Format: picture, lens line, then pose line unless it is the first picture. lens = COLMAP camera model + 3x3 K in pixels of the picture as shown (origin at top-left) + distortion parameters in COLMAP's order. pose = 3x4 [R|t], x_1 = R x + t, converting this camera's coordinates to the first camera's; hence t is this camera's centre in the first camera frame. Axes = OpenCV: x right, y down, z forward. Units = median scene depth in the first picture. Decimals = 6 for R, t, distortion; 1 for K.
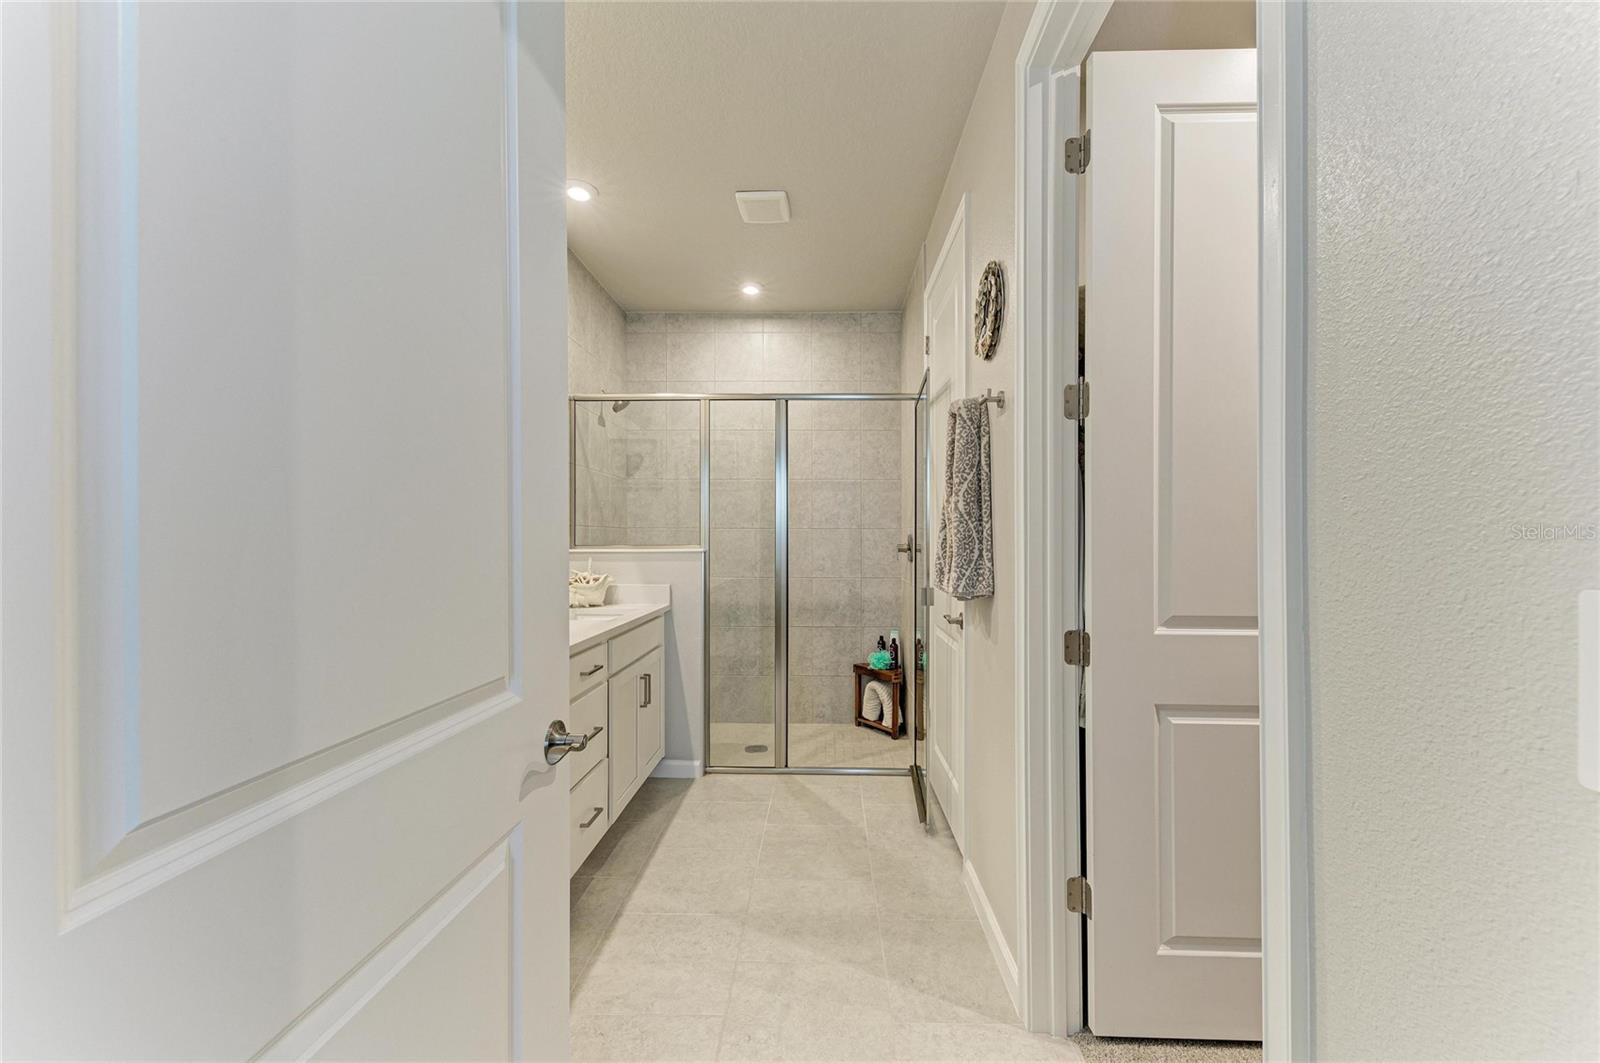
lens RADIAL K [[640.0, 0, 807.3], [0, 640.0, 541.9], [0, 0, 1]] dist [0.009960, -0.000095]
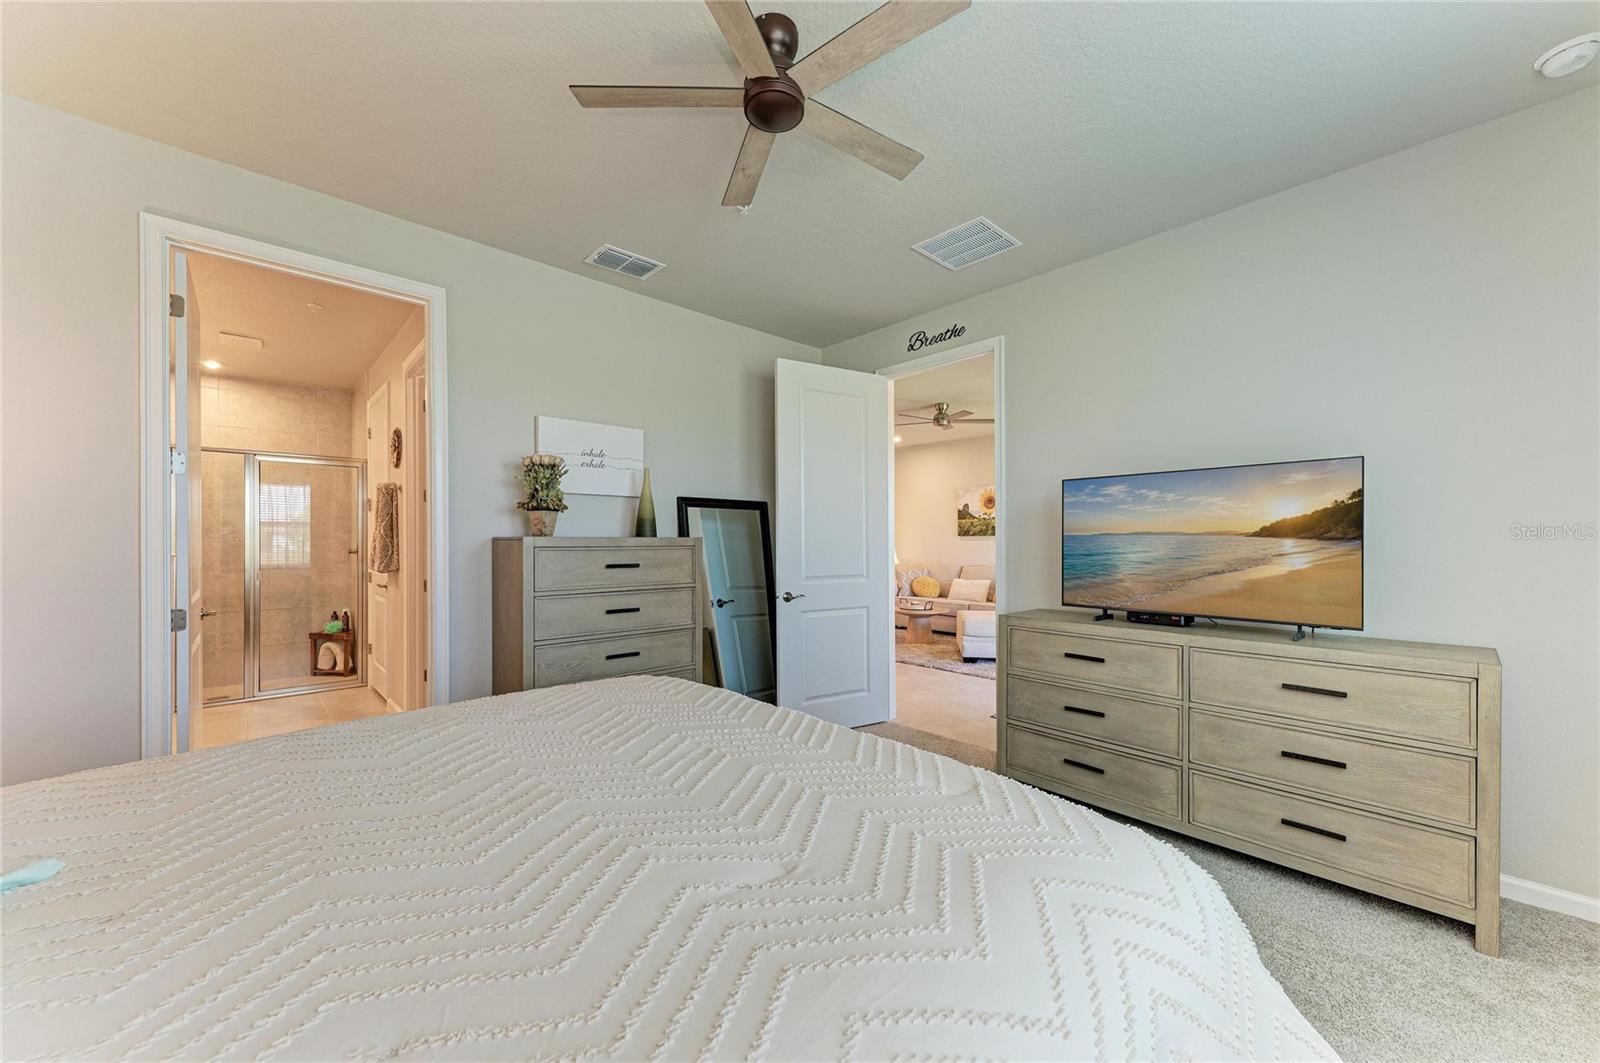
lens RADIAL K [[597.3, 0, 808.7], [0, 597.3, 542.9], [0, 0, 1]] dist [0.008497, -0.000496]
pose [[0.702247, -0.003507, 0.711925, -0.103164], [0.004650, 0.999989, 0.000338, -0.004610], [-0.711918, 0.003073, 0.702255, -0.761055]]
